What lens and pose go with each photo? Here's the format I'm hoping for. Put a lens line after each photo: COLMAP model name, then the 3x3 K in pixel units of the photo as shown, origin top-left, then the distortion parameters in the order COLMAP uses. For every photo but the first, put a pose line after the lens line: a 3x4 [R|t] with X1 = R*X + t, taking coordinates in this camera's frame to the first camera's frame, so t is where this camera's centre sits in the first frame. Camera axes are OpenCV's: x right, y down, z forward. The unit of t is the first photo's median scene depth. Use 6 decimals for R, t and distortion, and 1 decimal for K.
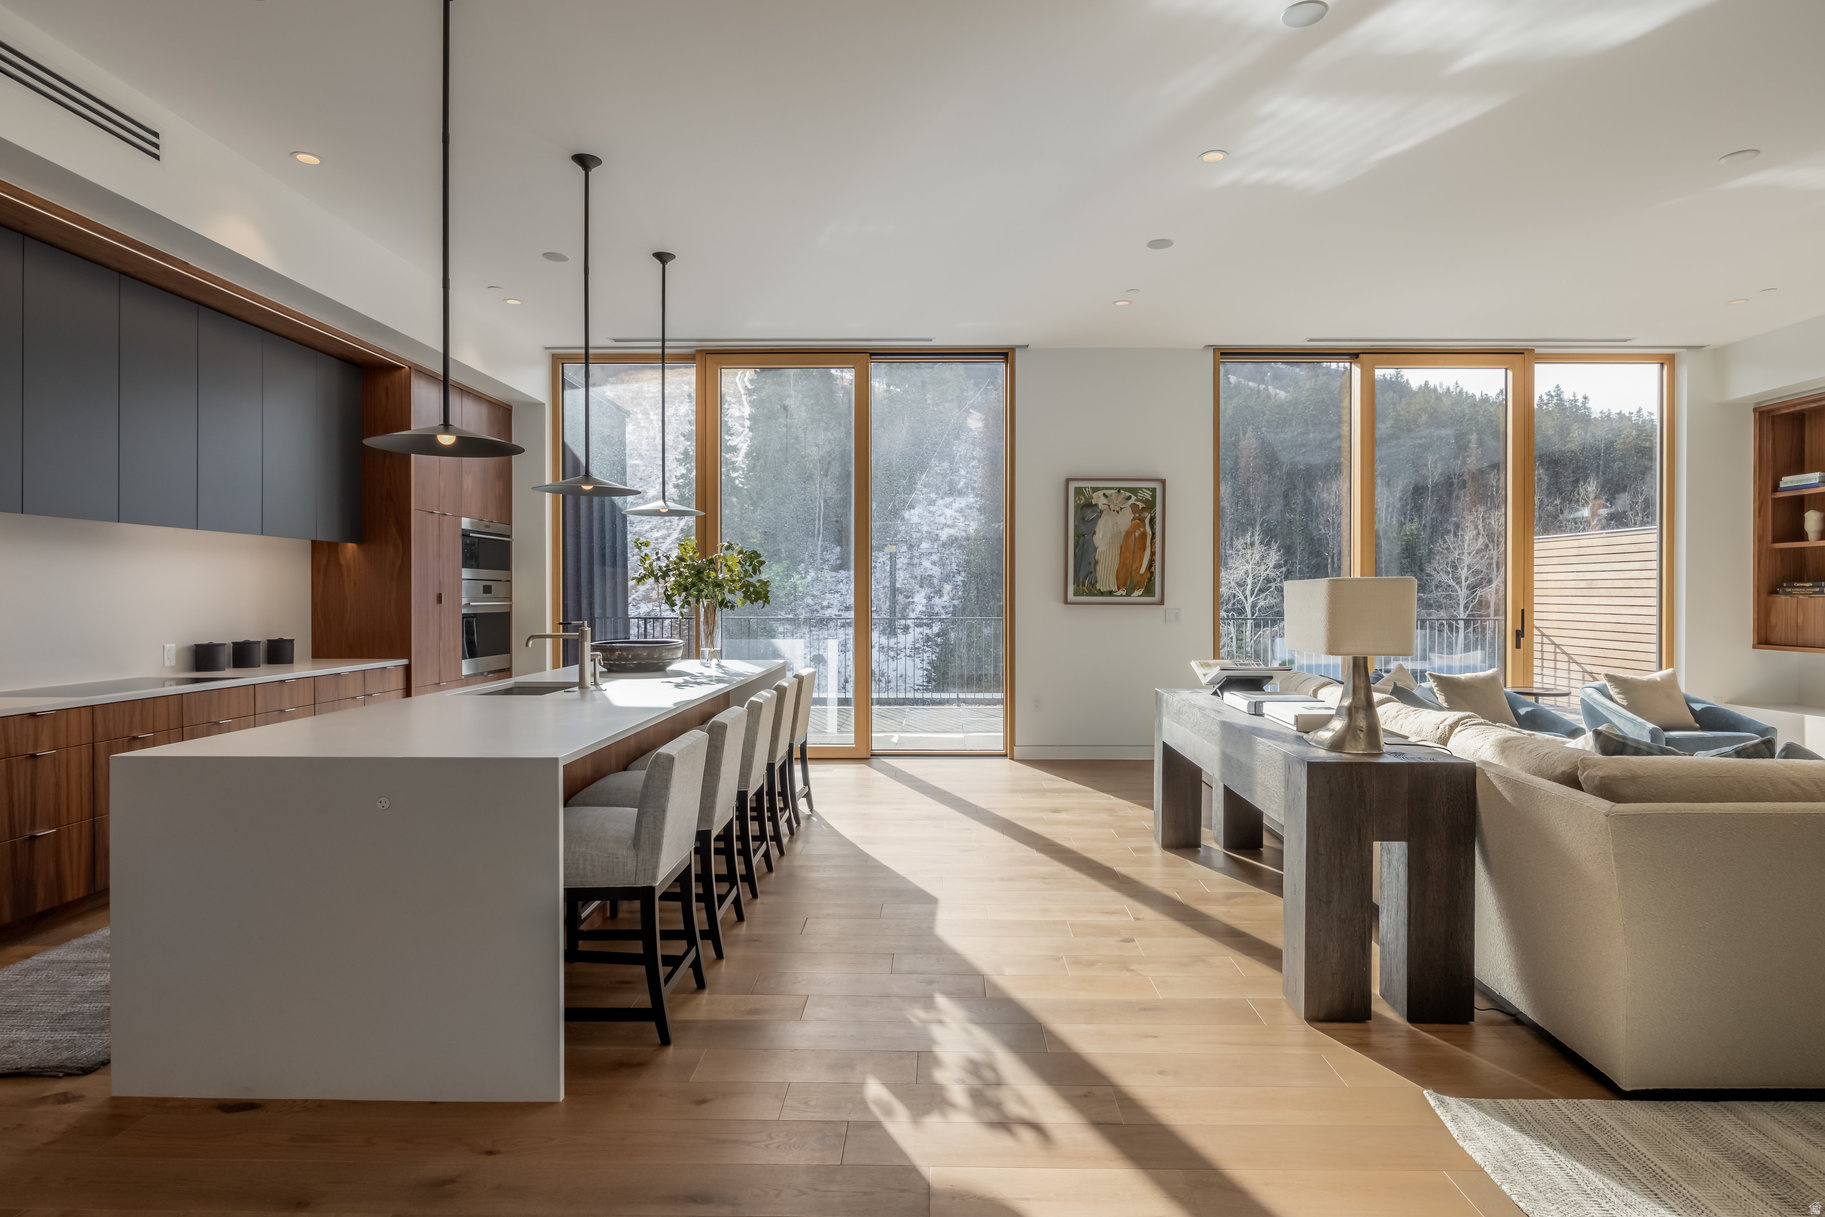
lens RADIAL K [[928.3, 0, 926.8], [0, 928.3, 596.2], [0, 0, 1]] dist [-0.001256, -0.000996]
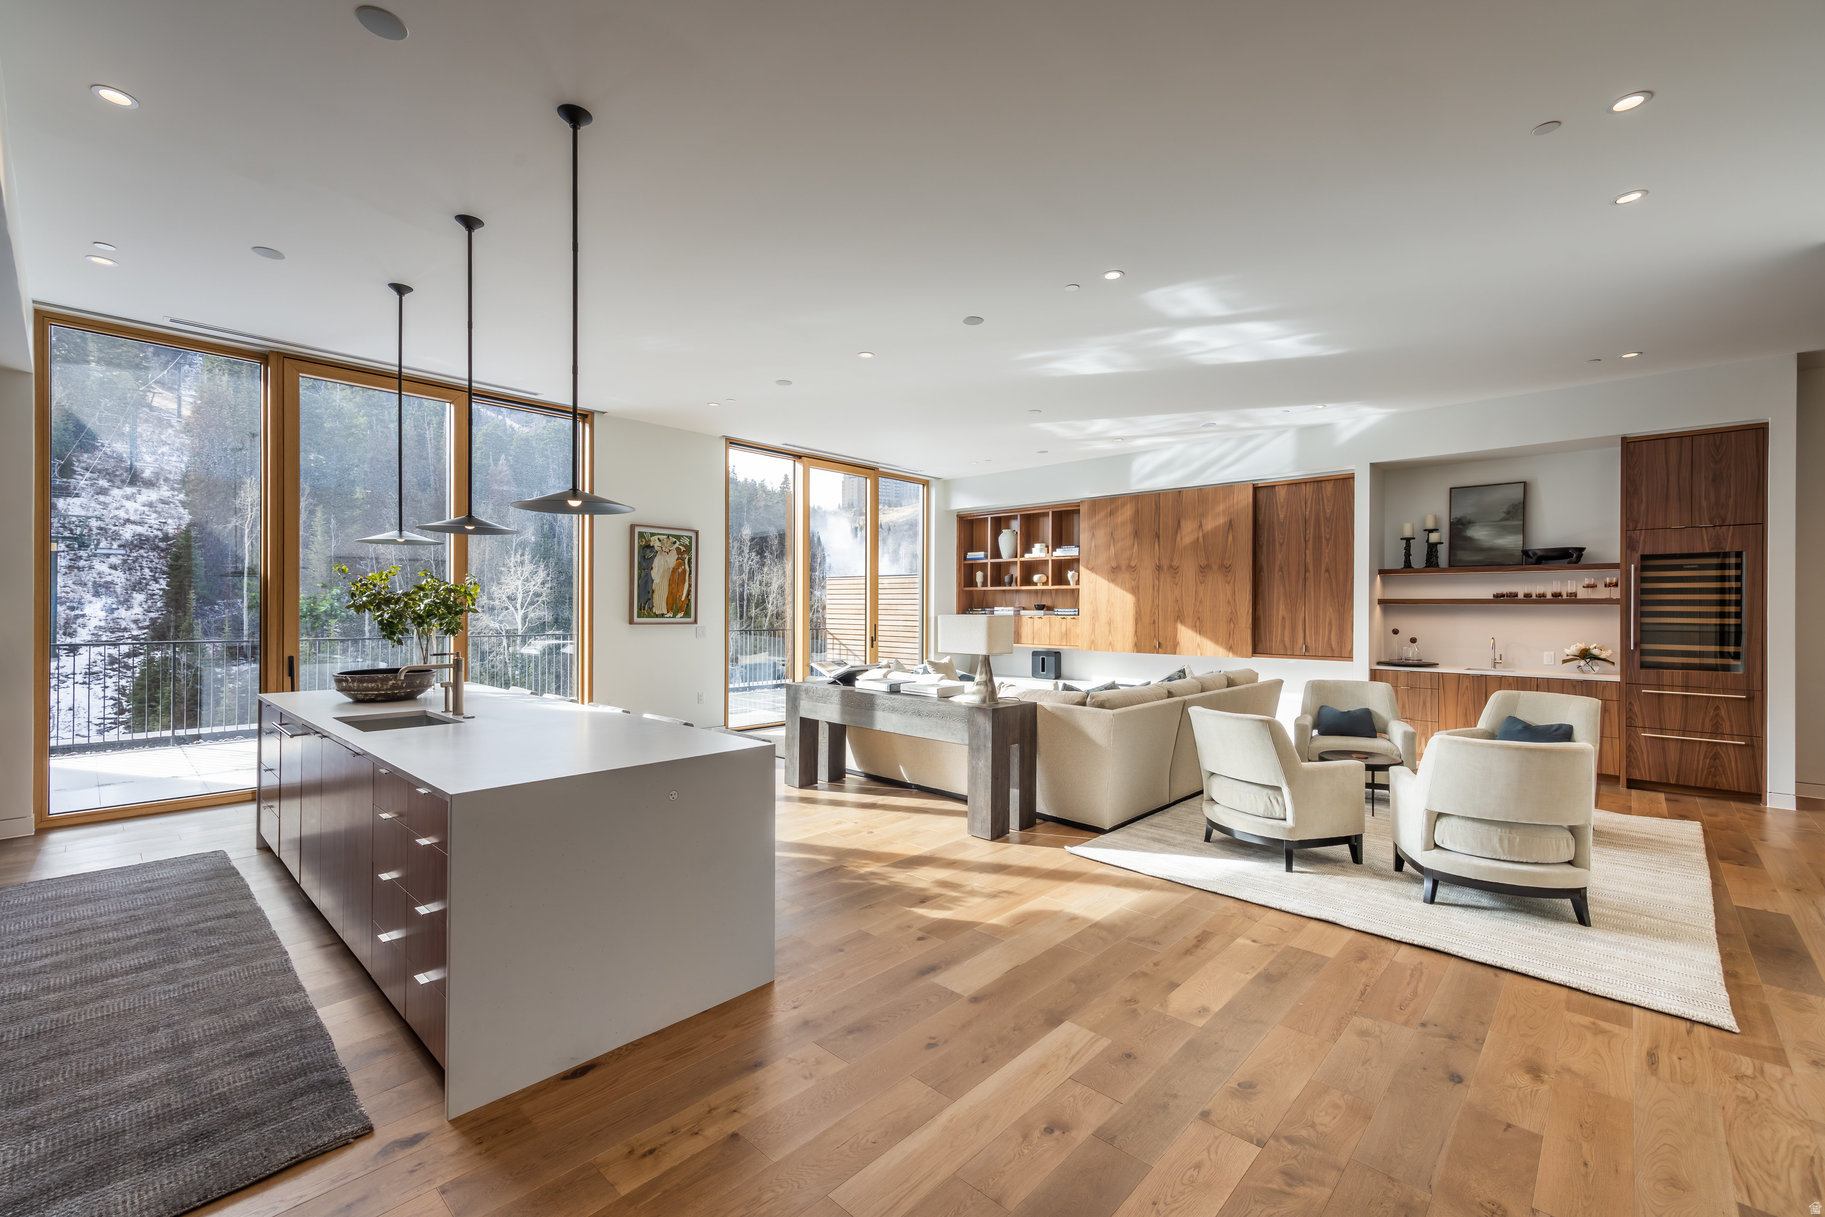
lens RADIAL K [[766.8, 0, 949.3], [0, 766.8, 602.6], [0, 0, 1]] dist [0.014917, 0.000112]
pose [[0.655000, 0.010561, 0.755555, -0.345375], [-0.004547, 0.999939, -0.010036, -0.012257], [-0.755615, 0.003138, 0.655009, -0.002492]]
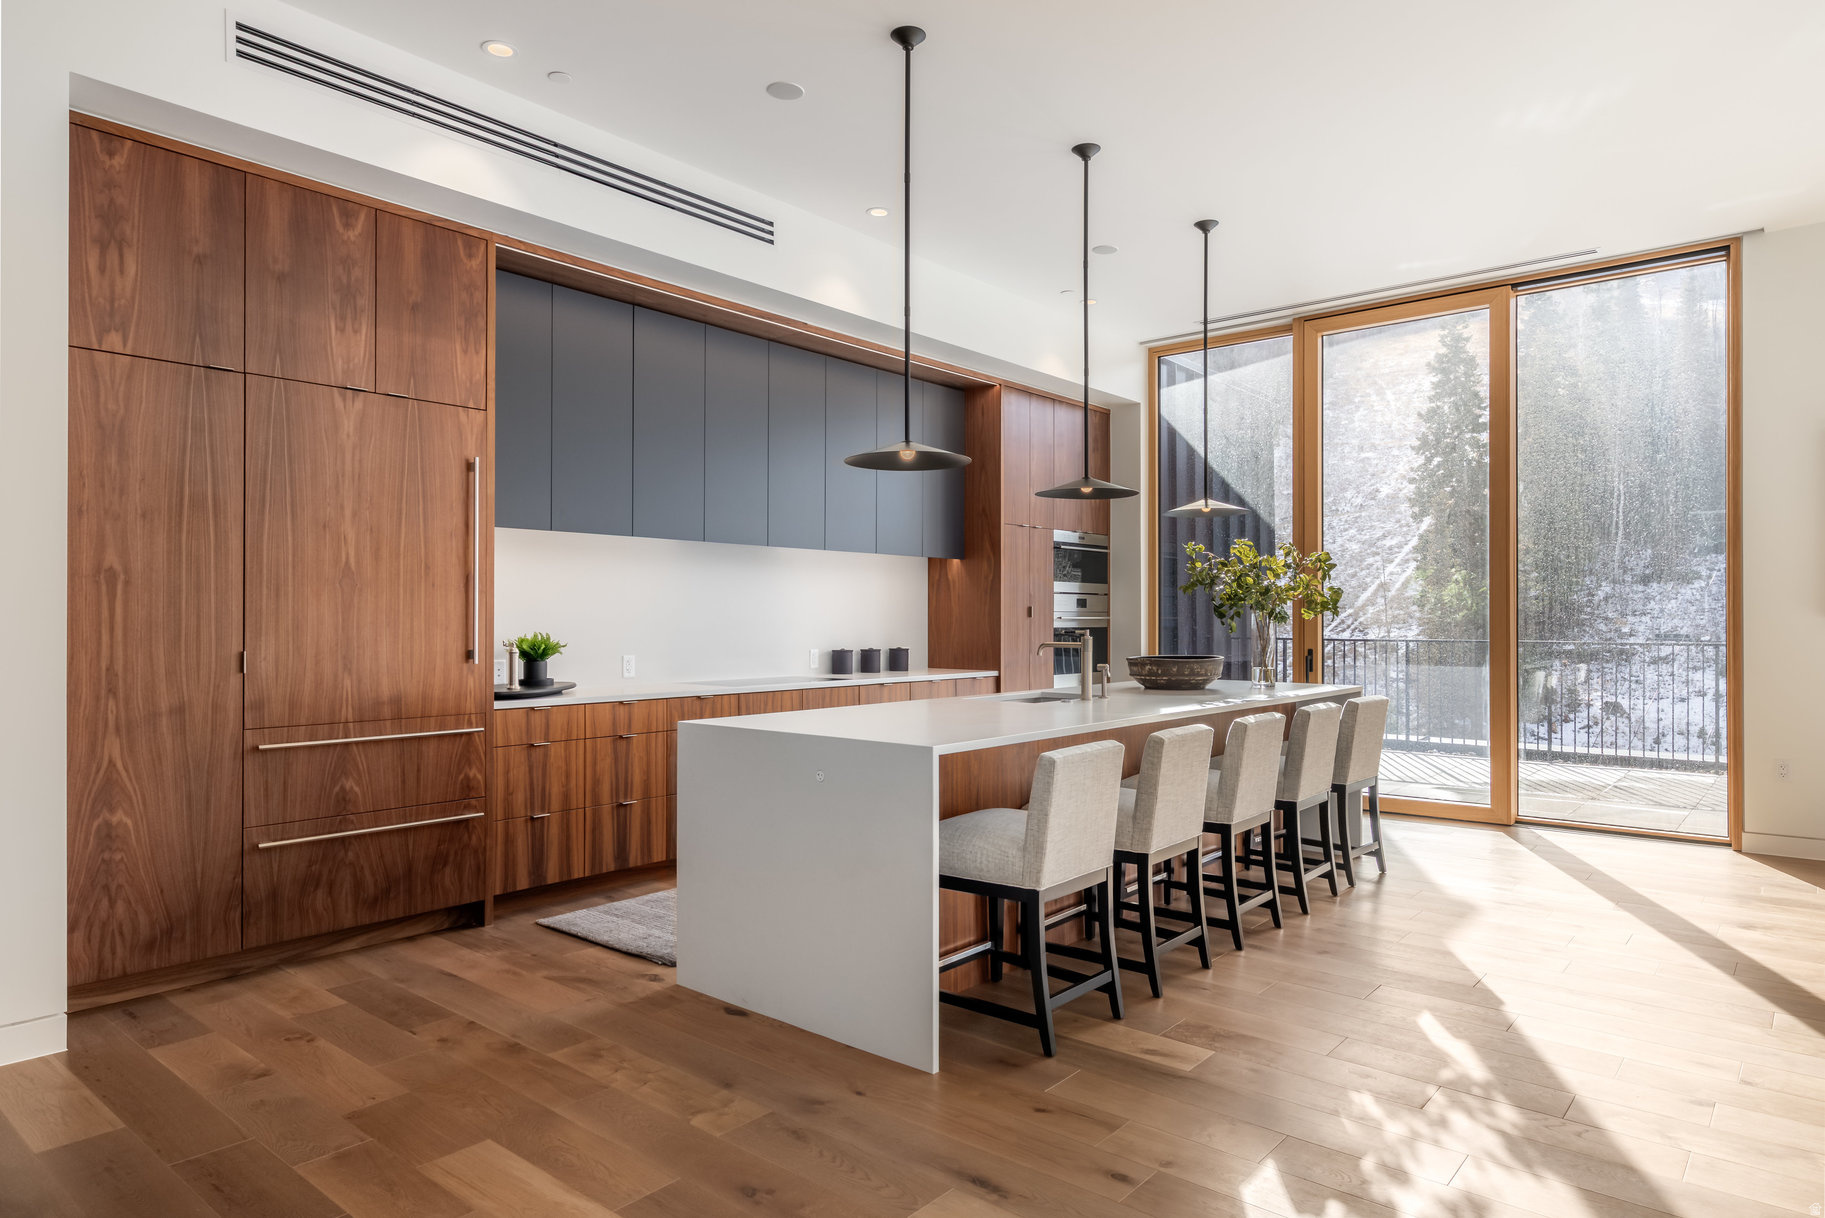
lens RADIAL K [[1108.3, 0, 912.5], [0, 1108.3, 609.0], [0, 0, 1]] dist [0.000313, 0.001225]
pose [[0.769186, -0.002290, -0.639021, 0.141314], [-0.003870, 0.999959, -0.008242, 0.009870], [0.639013, 0.008813, 0.769145, 0.004372]]
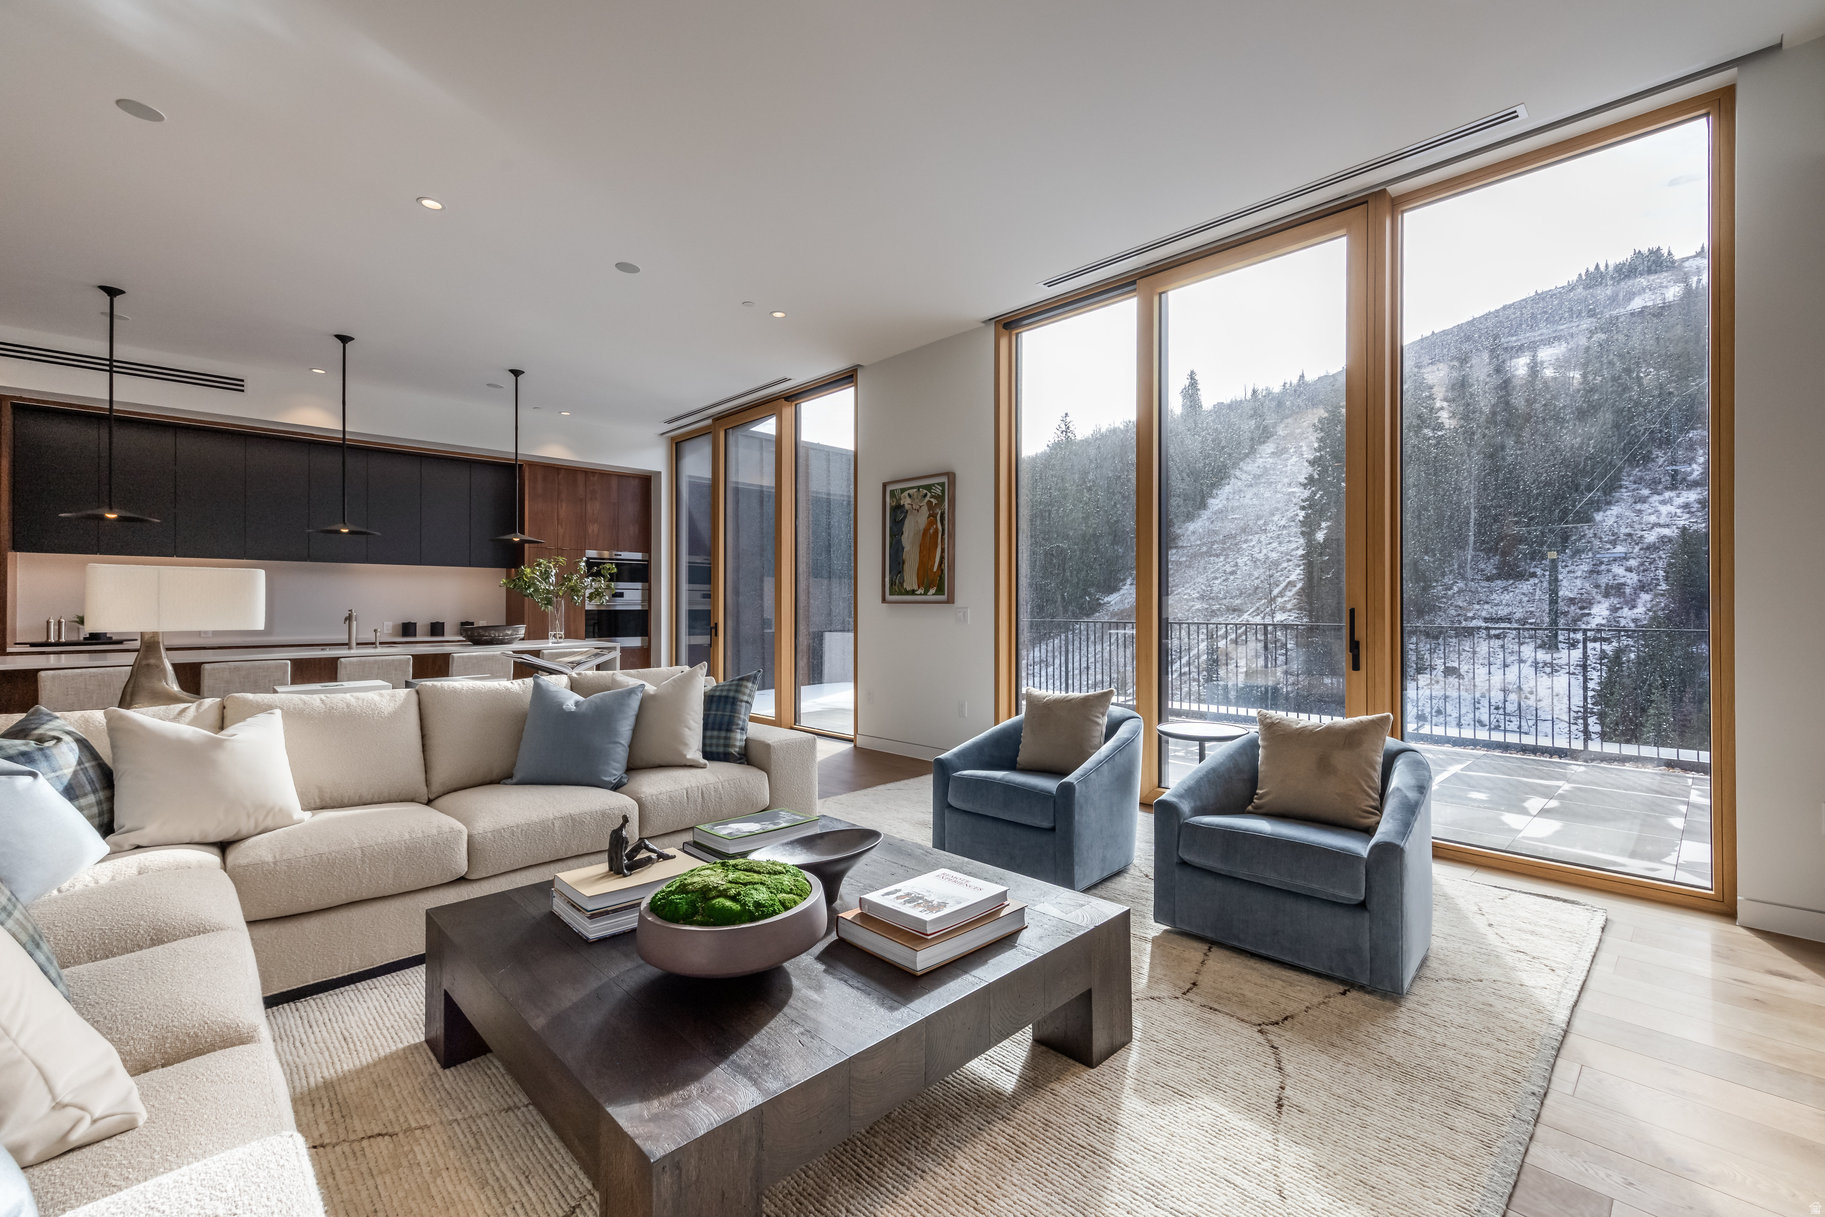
lens RADIAL K [[766.8, 0, 949.3], [0, 766.8, 602.6], [0, 0, 1]] dist [0.014917, 0.000112]
pose [[0.711084, -0.001018, -0.703106, 0.810946], [-0.003396, 0.999982, -0.004882, 0.012384], [0.703099, 0.005859, 0.711068, 0.436568]]
